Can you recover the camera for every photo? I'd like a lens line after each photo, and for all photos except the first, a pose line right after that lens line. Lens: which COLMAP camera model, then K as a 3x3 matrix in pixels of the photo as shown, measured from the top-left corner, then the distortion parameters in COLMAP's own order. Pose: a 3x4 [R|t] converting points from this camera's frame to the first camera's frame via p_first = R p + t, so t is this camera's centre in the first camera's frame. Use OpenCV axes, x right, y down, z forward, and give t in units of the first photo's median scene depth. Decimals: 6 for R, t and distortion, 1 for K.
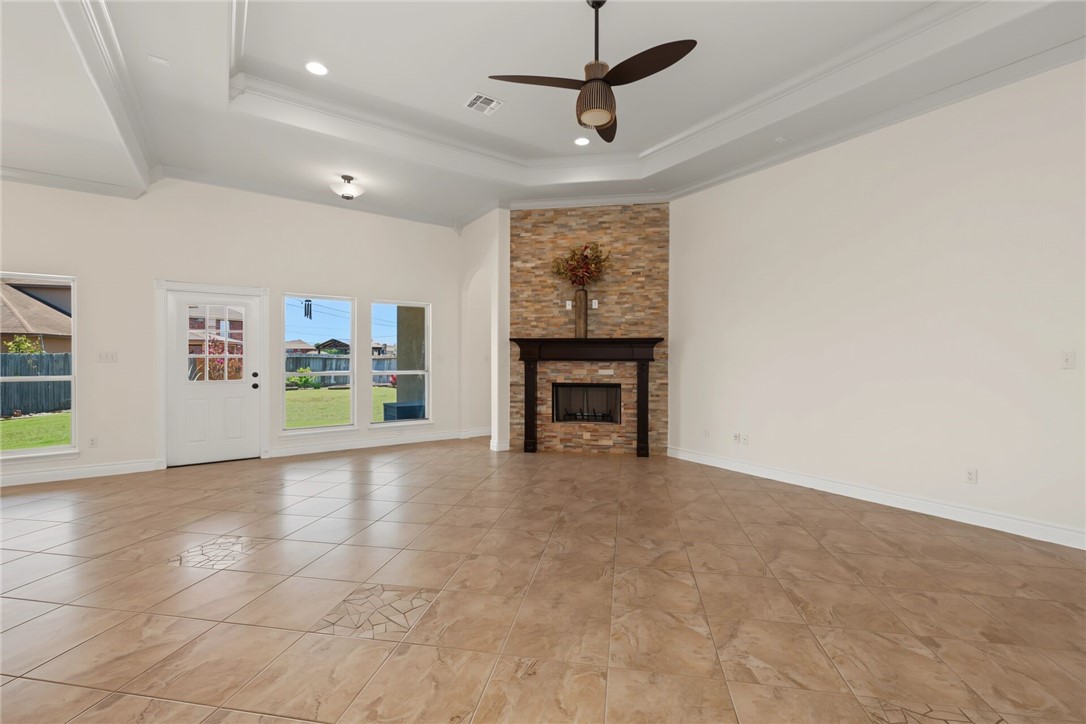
lens RADIAL K [[454.5, 0, 547.9], [0, 454.5, 360.0], [0, 0, 1]] dist [0.003564, 0.000018]
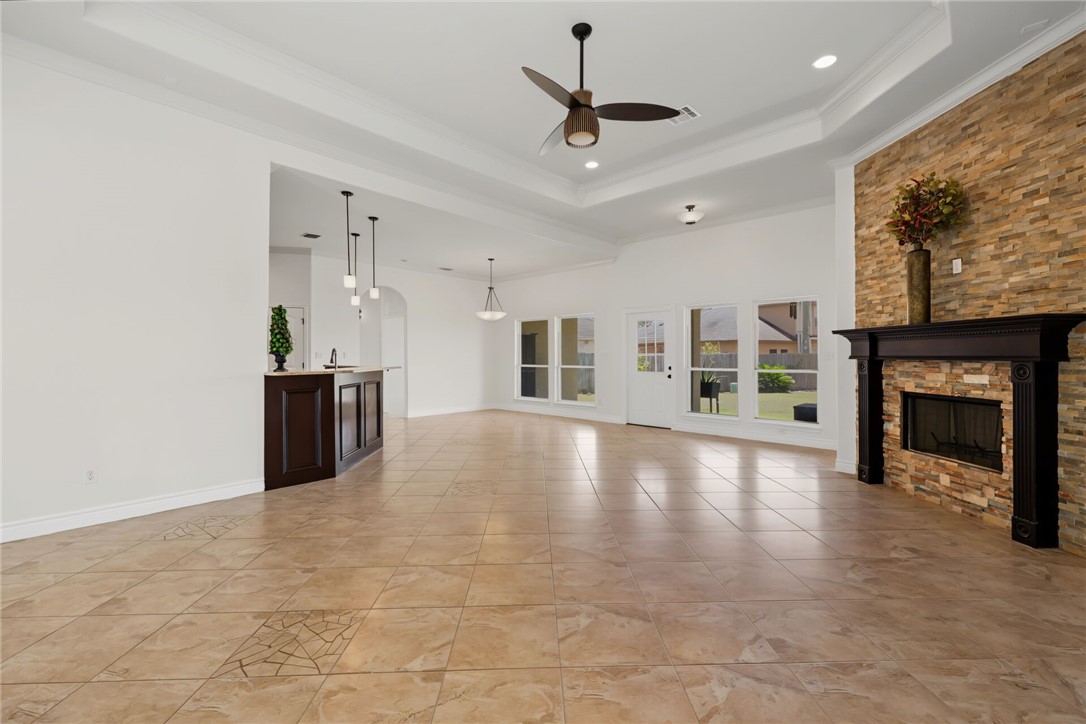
lens RADIAL K [[454.5, 0, 555.1], [0, 454.5, 353.3], [0, 0, 1]] dist [0.003564, 0.000018]
pose [[0.217390, -0.007698, -0.976054, 0.579015], [-0.004457, 0.999951, -0.008879, 0.001077], [0.976075, 0.006280, 0.217345, 0.342890]]
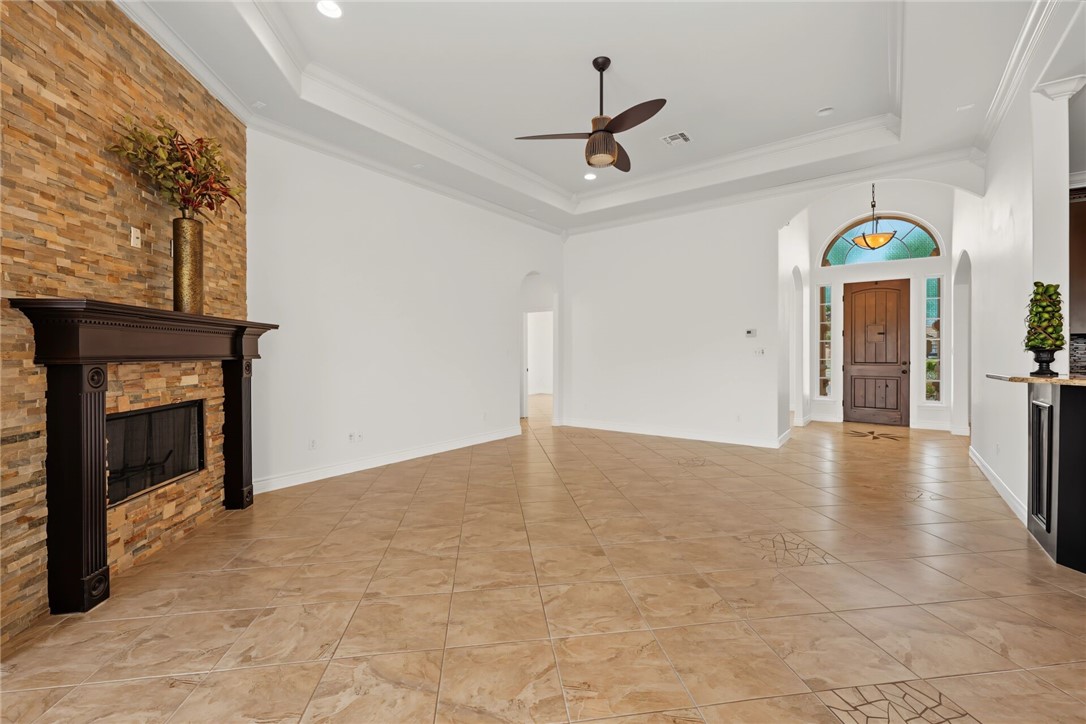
lens RADIAL K [[454.5, 0, 551.1], [0, 454.5, 354.0], [0, 0, 1]] dist [0.003564, 0.000018]
pose [[-0.308400, -0.006746, 0.951233, -0.518046], [0.006887, 0.999933, 0.009324, -0.006404], [-0.951232, 0.009426, -0.308333, 0.753551]]
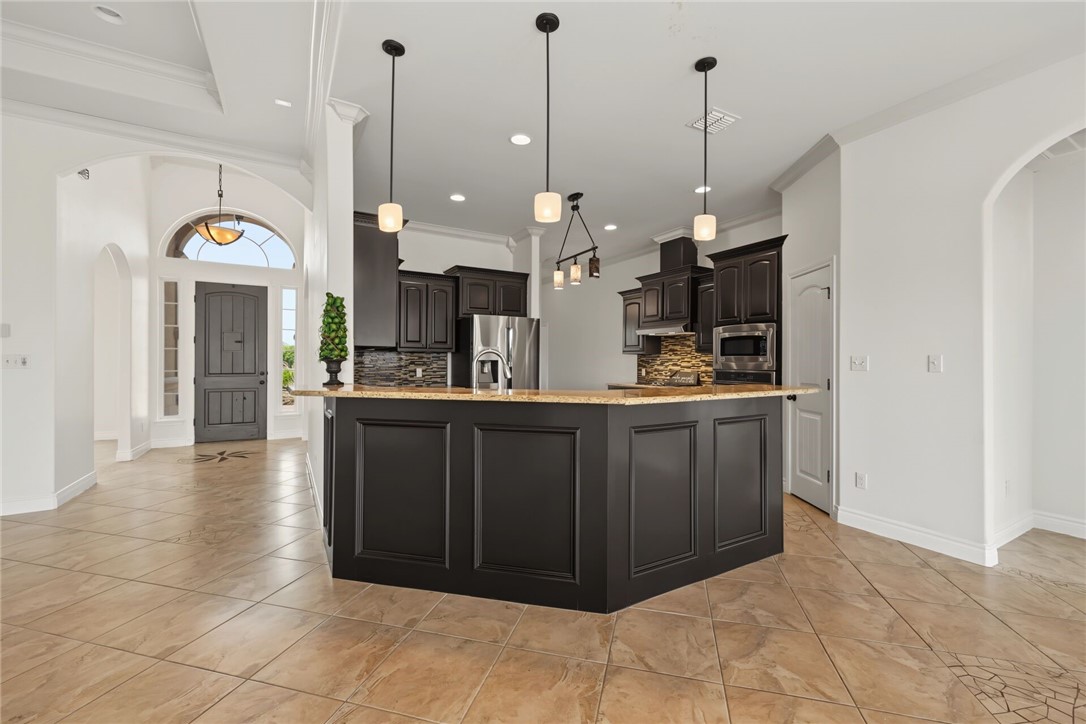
lens RADIAL K [[445.8, 0, 548.8], [0, 445.8, 361.5], [0, 0, 1]] dist [0.002753, 0.000207]
pose [[-0.995965, -0.005729, 0.089560, -0.491189], [-0.005306, 0.999974, 0.004952, -0.005010], [-0.089586, 0.004457, -0.995969, 0.552786]]
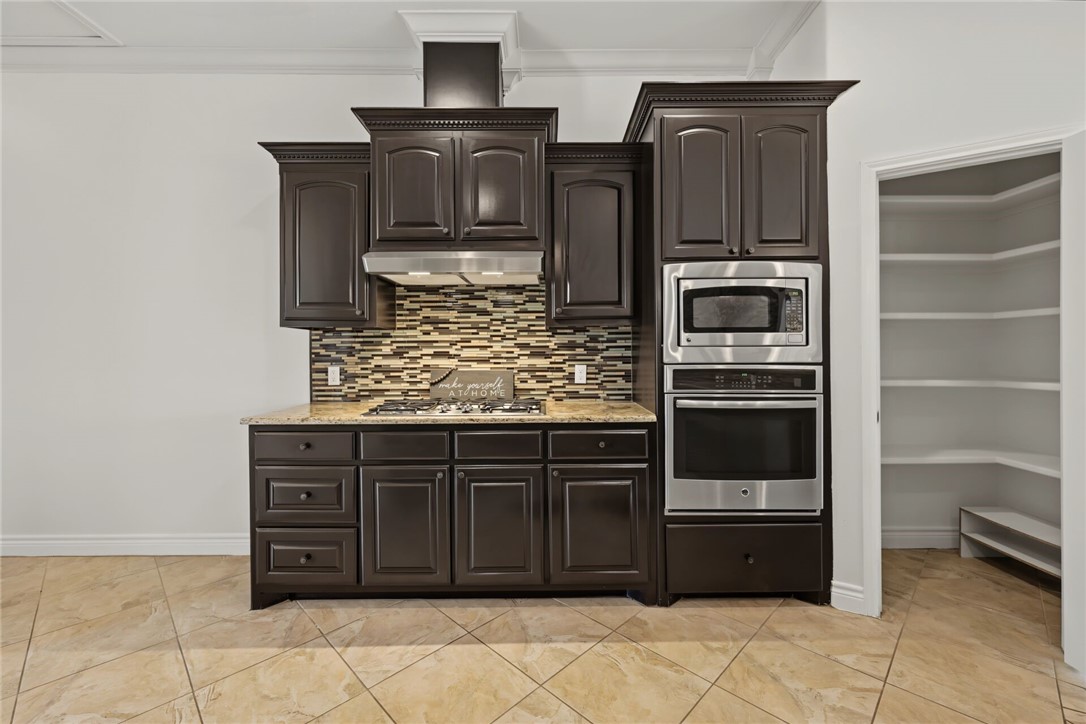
lens RADIAL K [[454.5, 0, 548.7], [0, 454.5, 354.0], [0, 0, 1]] dist [0.003564, 0.000018]
pose [[-0.583595, 0.012150, -0.811954, -0.381078], [0.001457, 0.999902, 0.013916, -0.000894], [0.812043, 0.006938, -0.583556, -0.207423]]
